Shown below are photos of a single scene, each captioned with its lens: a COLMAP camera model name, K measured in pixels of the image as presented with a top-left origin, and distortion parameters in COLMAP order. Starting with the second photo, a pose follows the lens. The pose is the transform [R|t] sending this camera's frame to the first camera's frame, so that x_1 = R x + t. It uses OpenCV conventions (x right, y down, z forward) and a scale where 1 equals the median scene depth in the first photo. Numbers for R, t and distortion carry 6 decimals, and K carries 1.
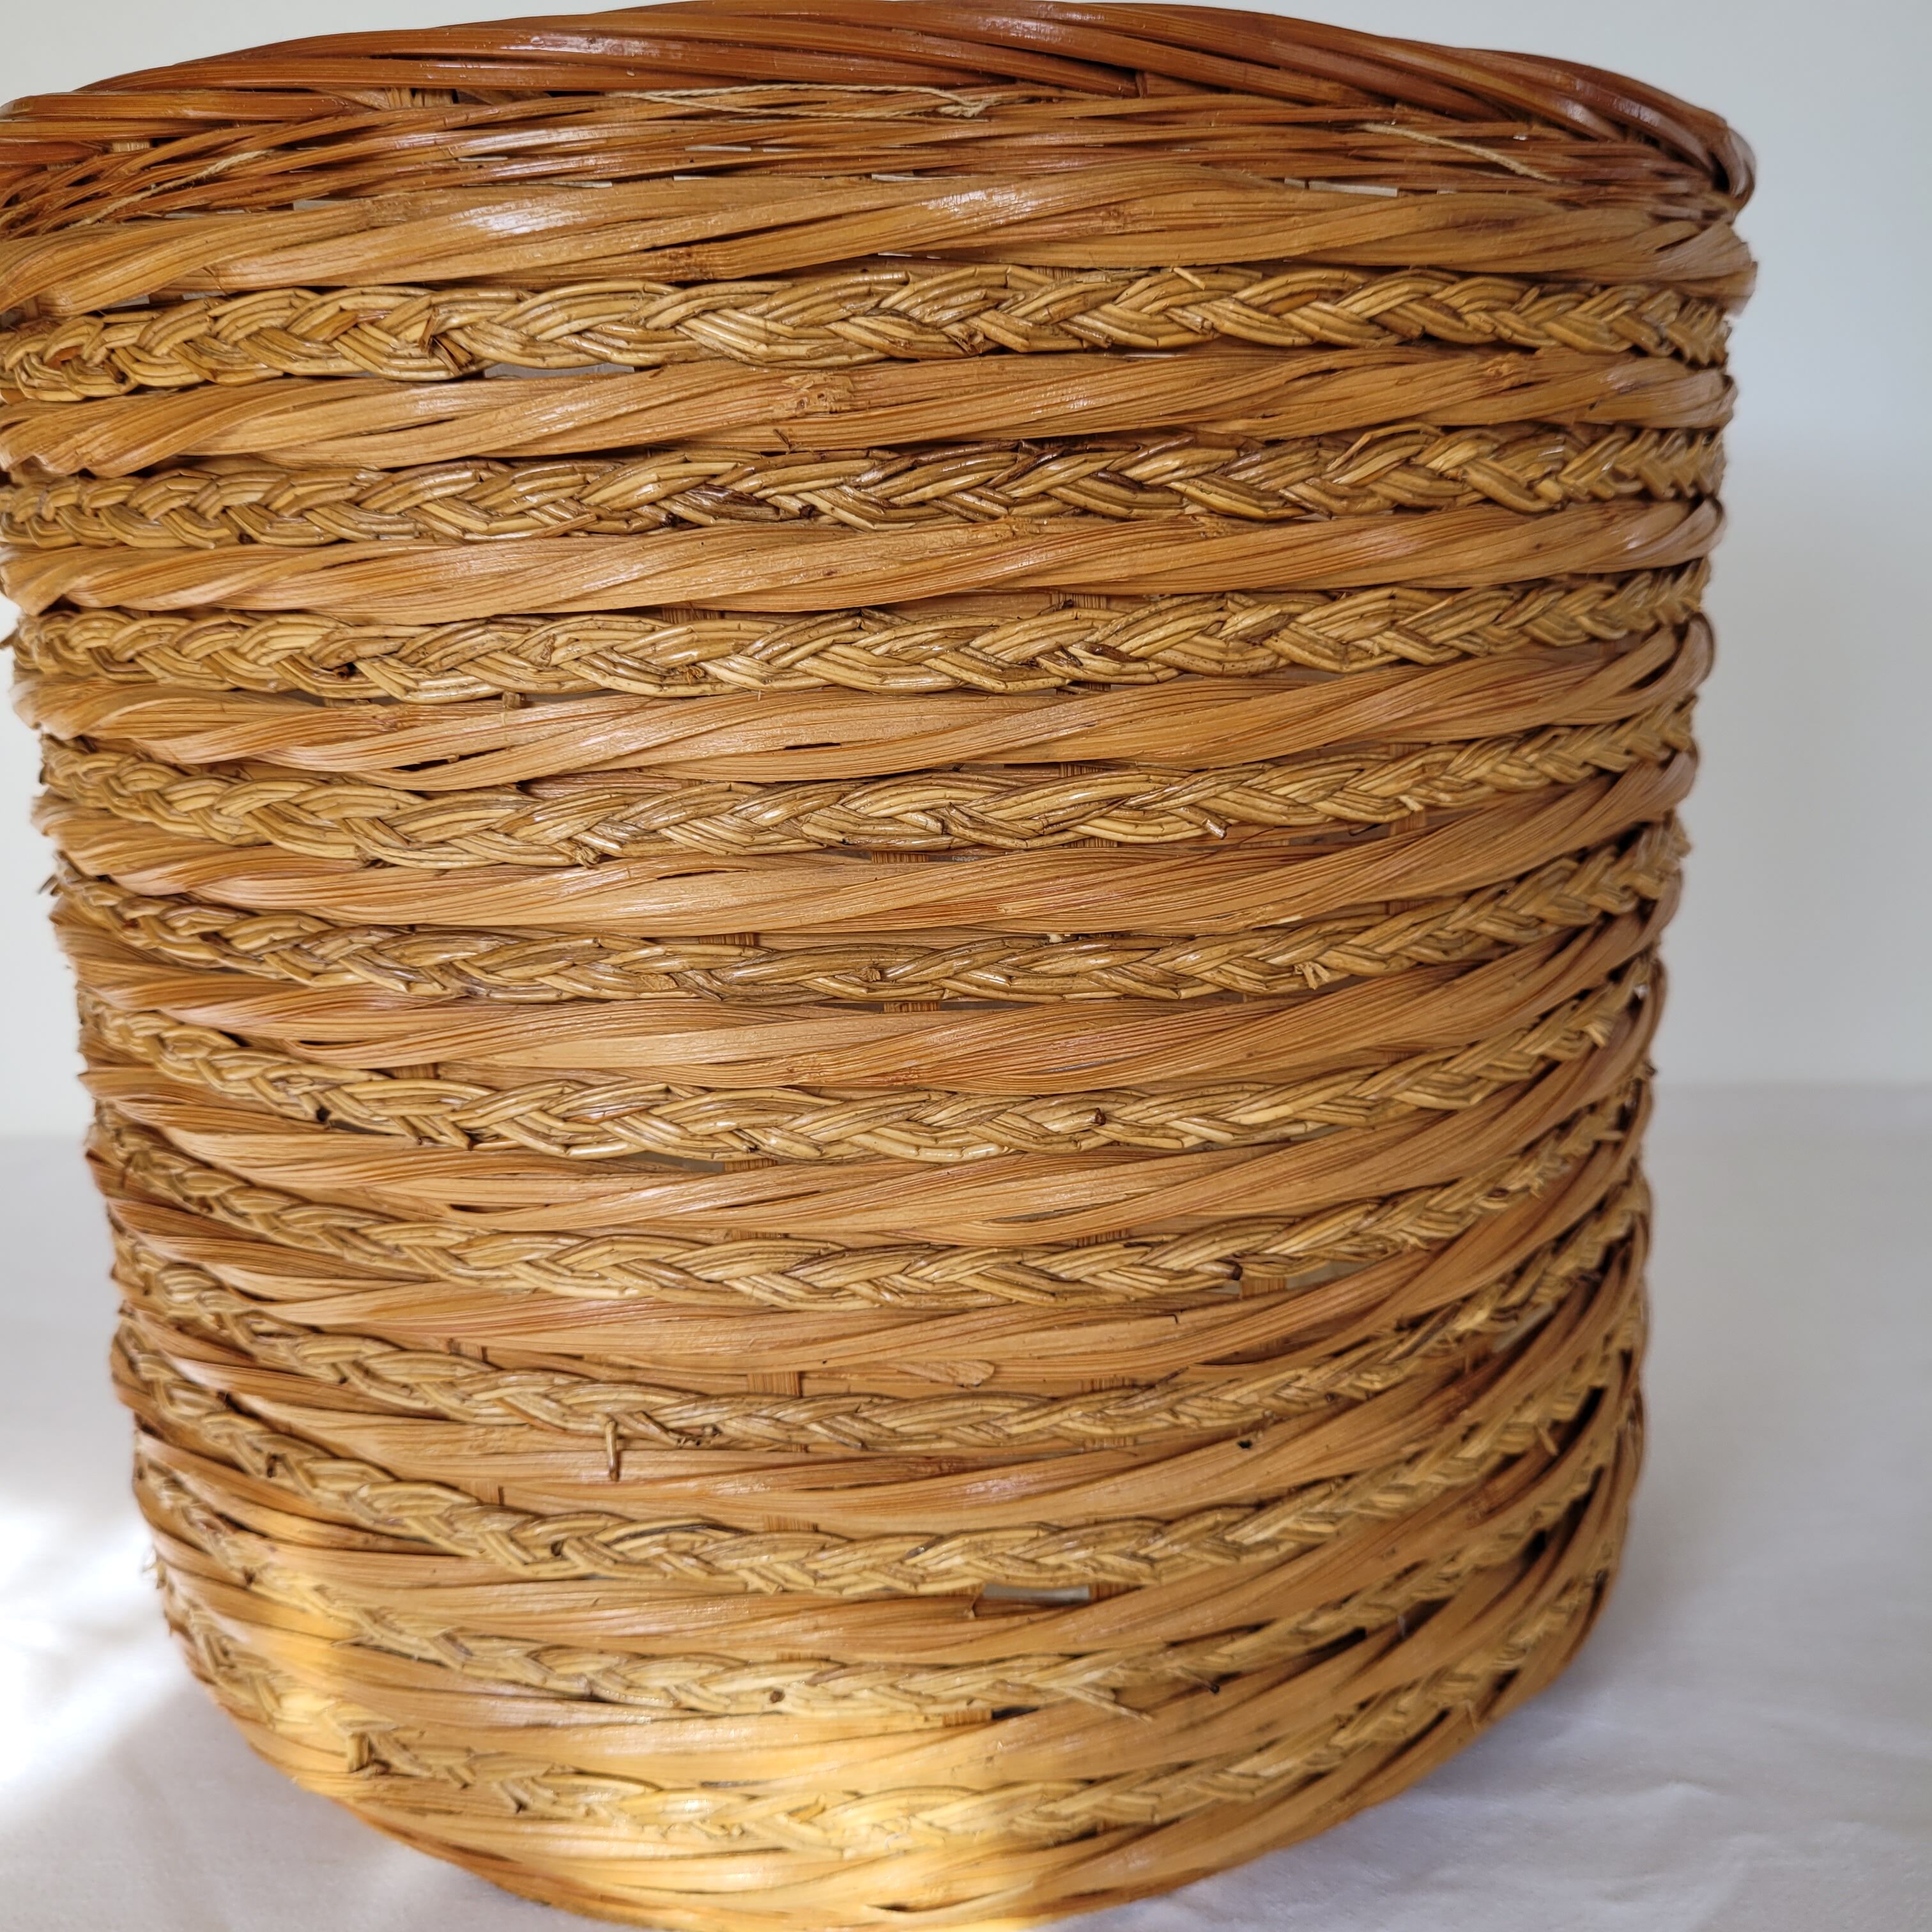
lens RADIAL K [[2074.2, 0, 966.0], [0, 2074.2, 966.0], [0, 0, 1]] dist [-0.008983, -0.003934]
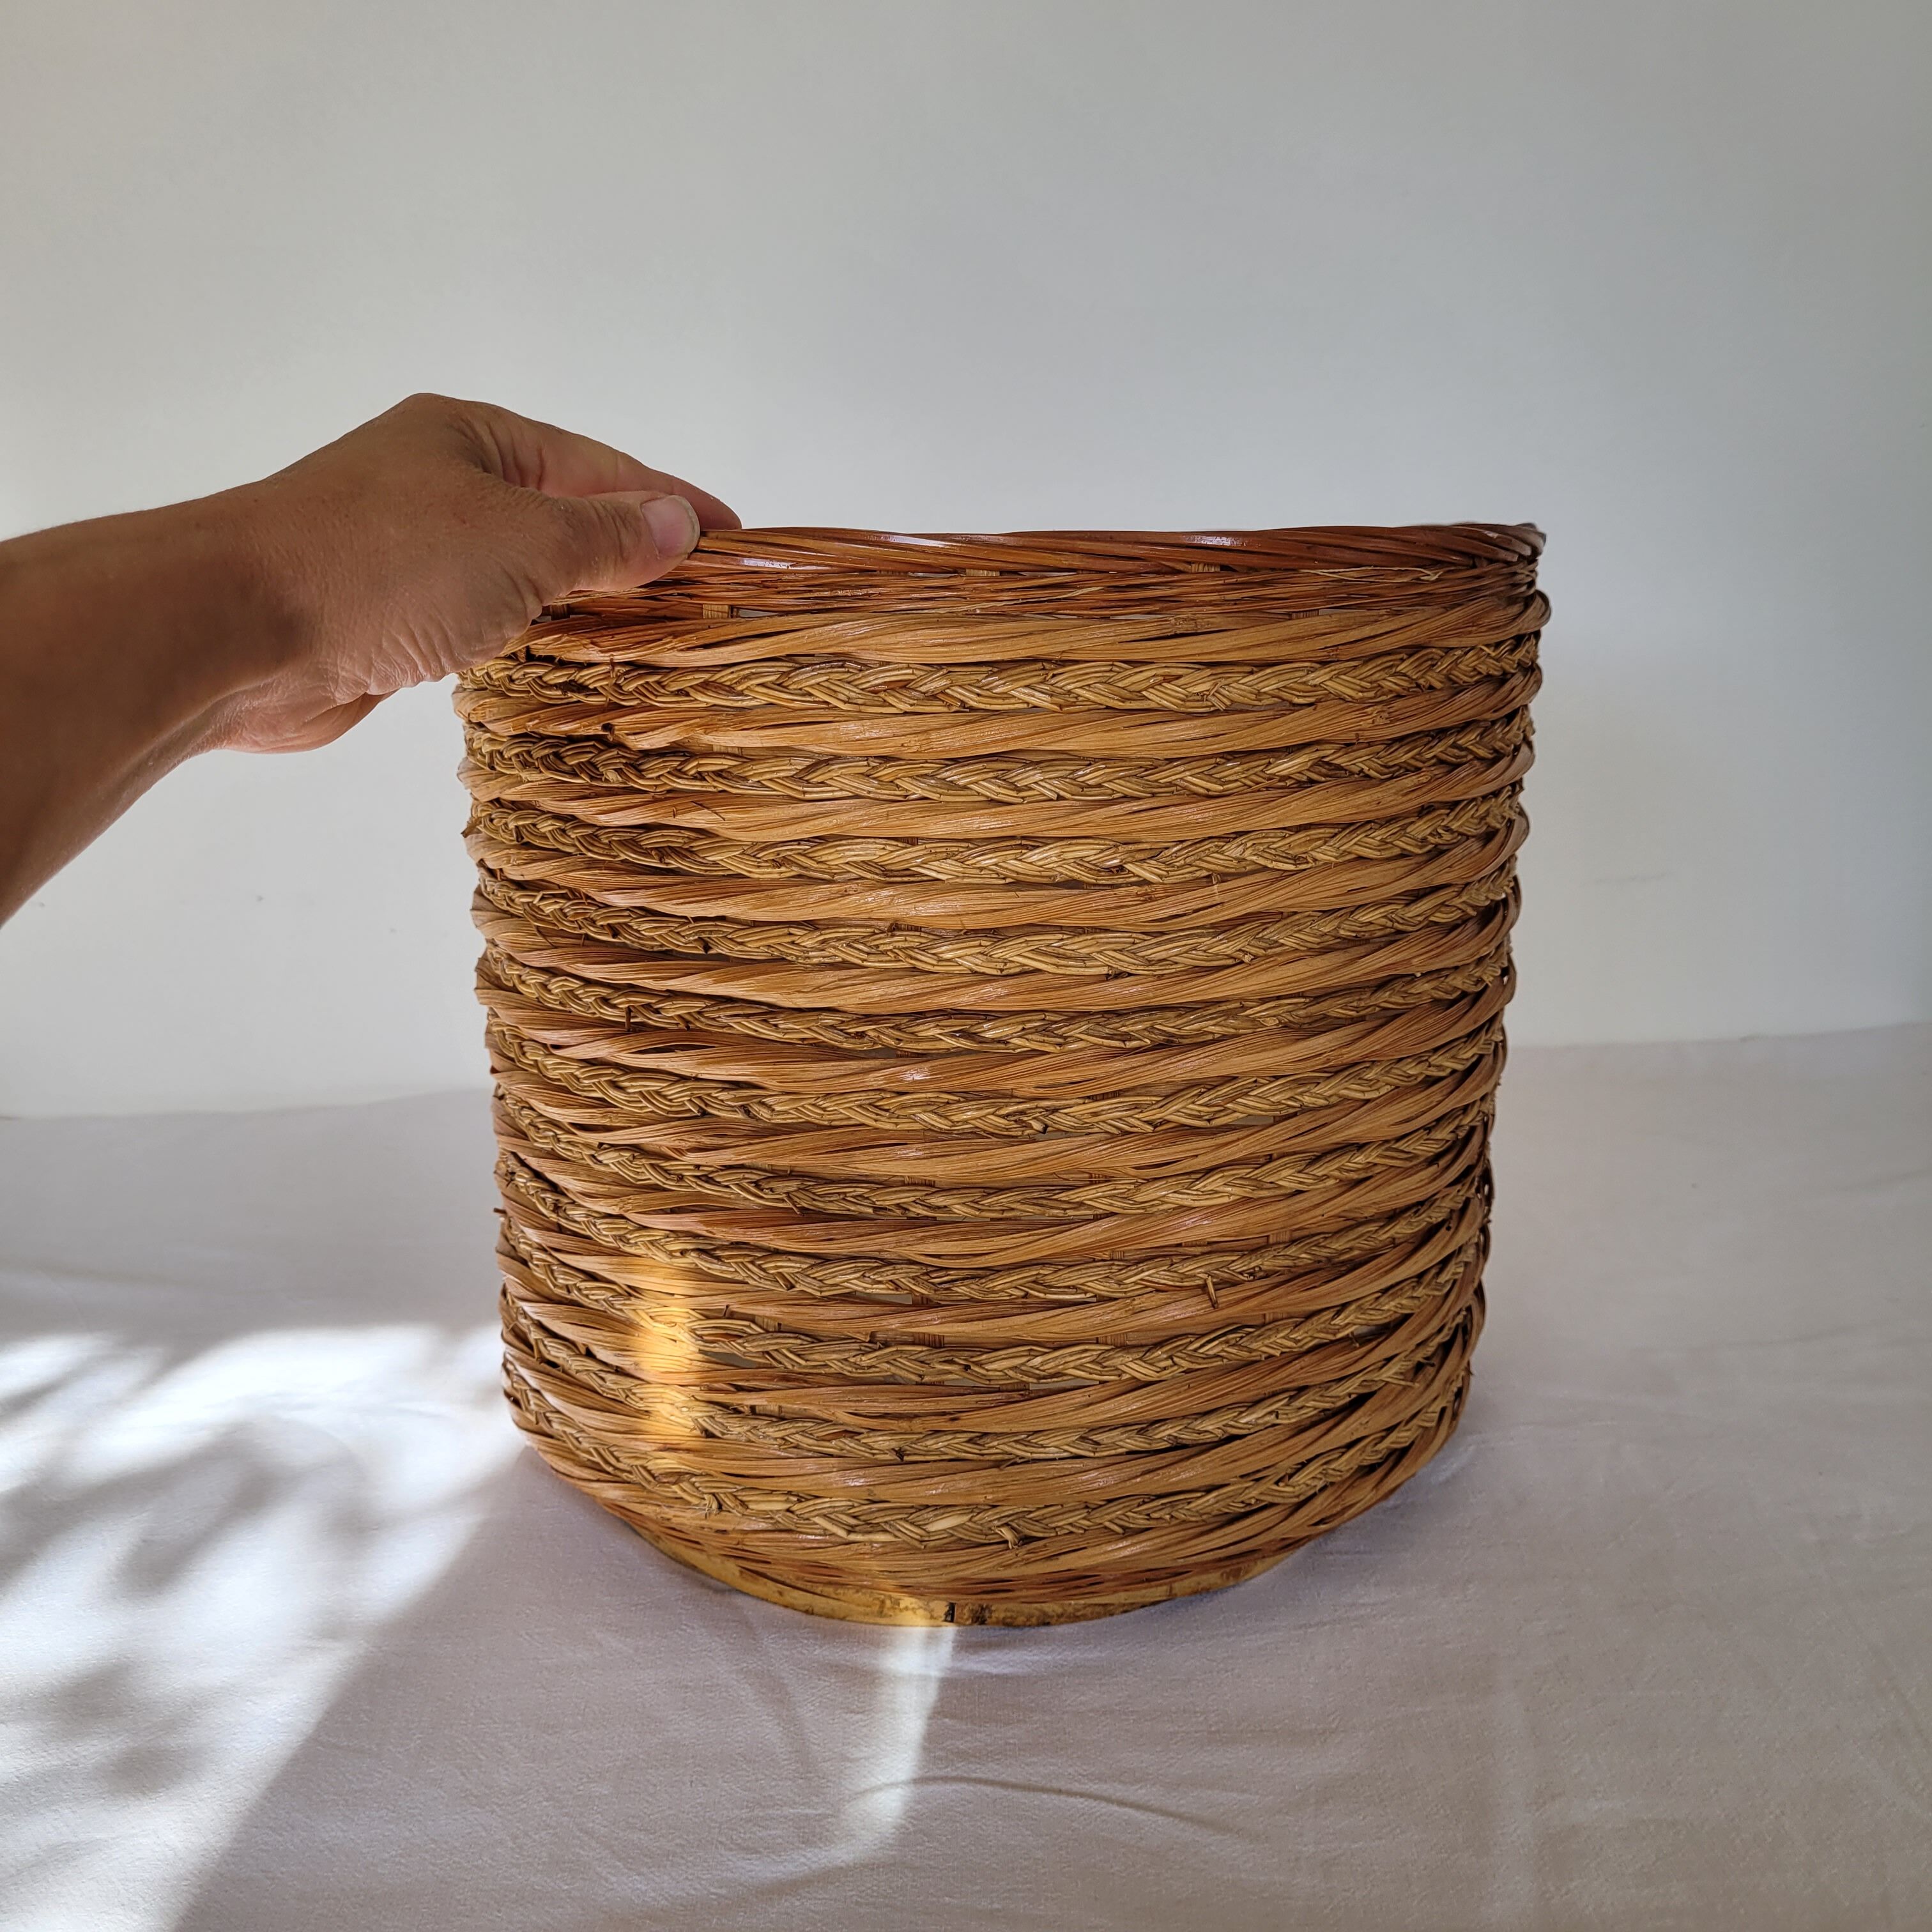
lens RADIAL K [[2074.2, 0, 966.0], [0, 2074.2, 966.0], [0, 0, 1]] dist [-0.008983, -0.003934]
pose [[0.829858, -0.105552, 0.547900, -1.373785], [0.112500, 0.993430, 0.020987, -0.110226], [-0.546516, 0.044223, 0.836280, -0.403405]]
